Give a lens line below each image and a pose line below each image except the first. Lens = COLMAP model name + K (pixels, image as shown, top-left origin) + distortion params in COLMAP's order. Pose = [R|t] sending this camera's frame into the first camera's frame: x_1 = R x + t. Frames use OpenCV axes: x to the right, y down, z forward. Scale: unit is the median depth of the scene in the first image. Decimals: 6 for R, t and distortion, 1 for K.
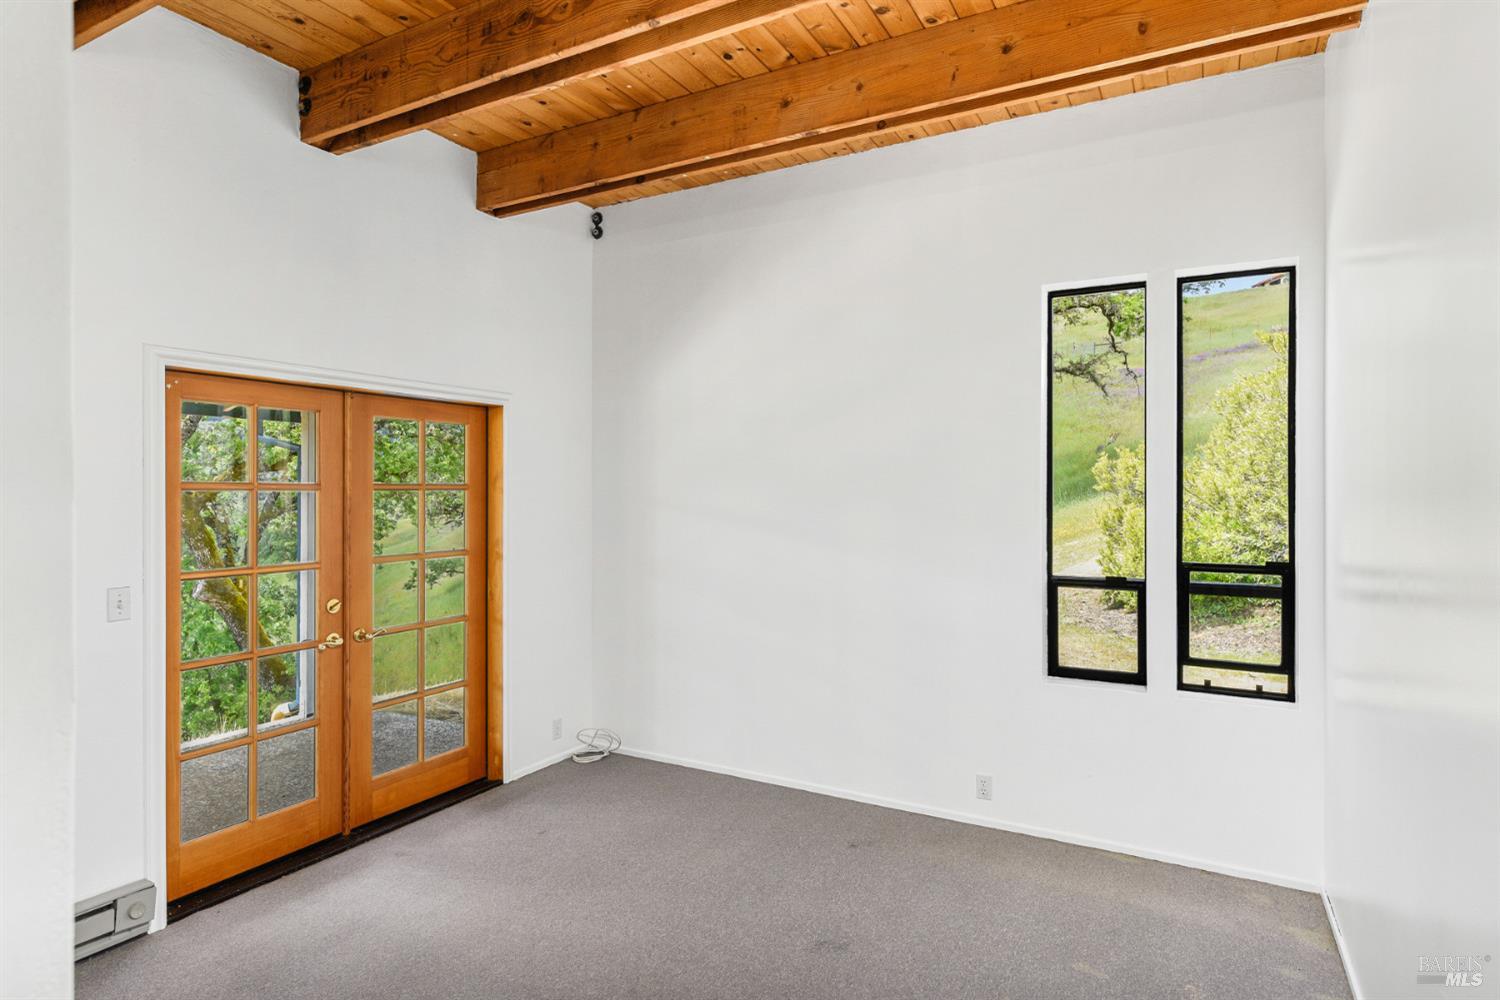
lens RADIAL K [[801.2, 0, 750.0], [0, 801.2, 500.0], [0, 0, 1]] dist [-0.000085, 0.000808]
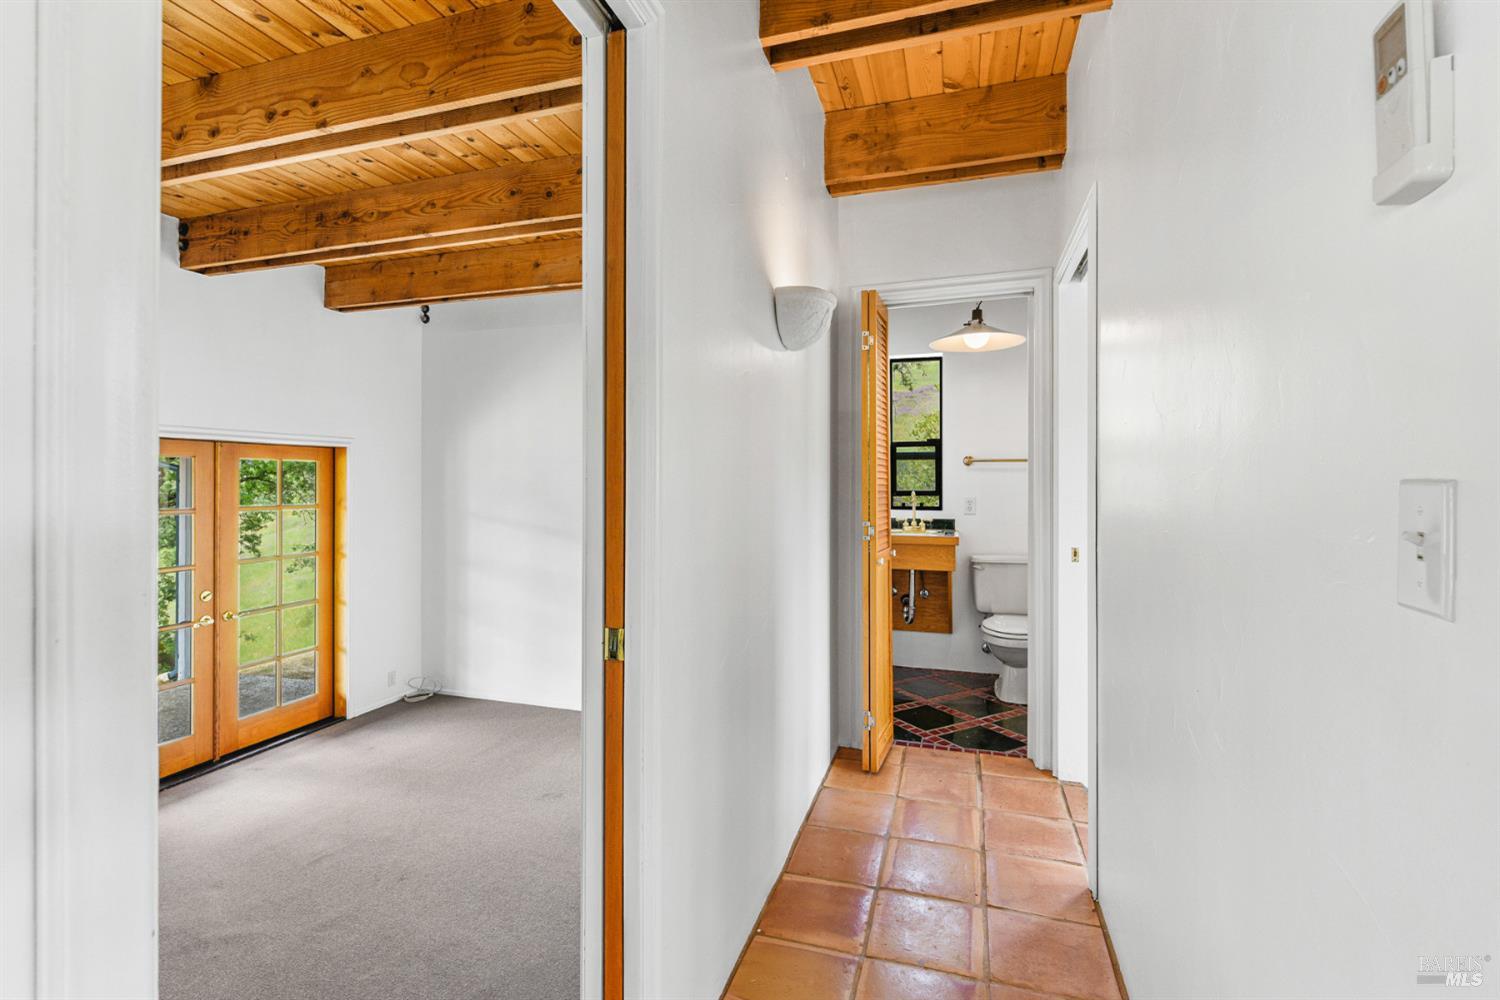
lens RADIAL K [[670.0, 0, 754.5], [0, 670.0, 484.0], [0, 0, 1]] dist [-0.001026, -0.000796]
pose [[0.980280, -0.000079, 0.197616, 0.181716], [0.000734, 0.999994, -0.003241, -0.057520], [-0.197614, 0.003322, 0.980274, -0.323926]]
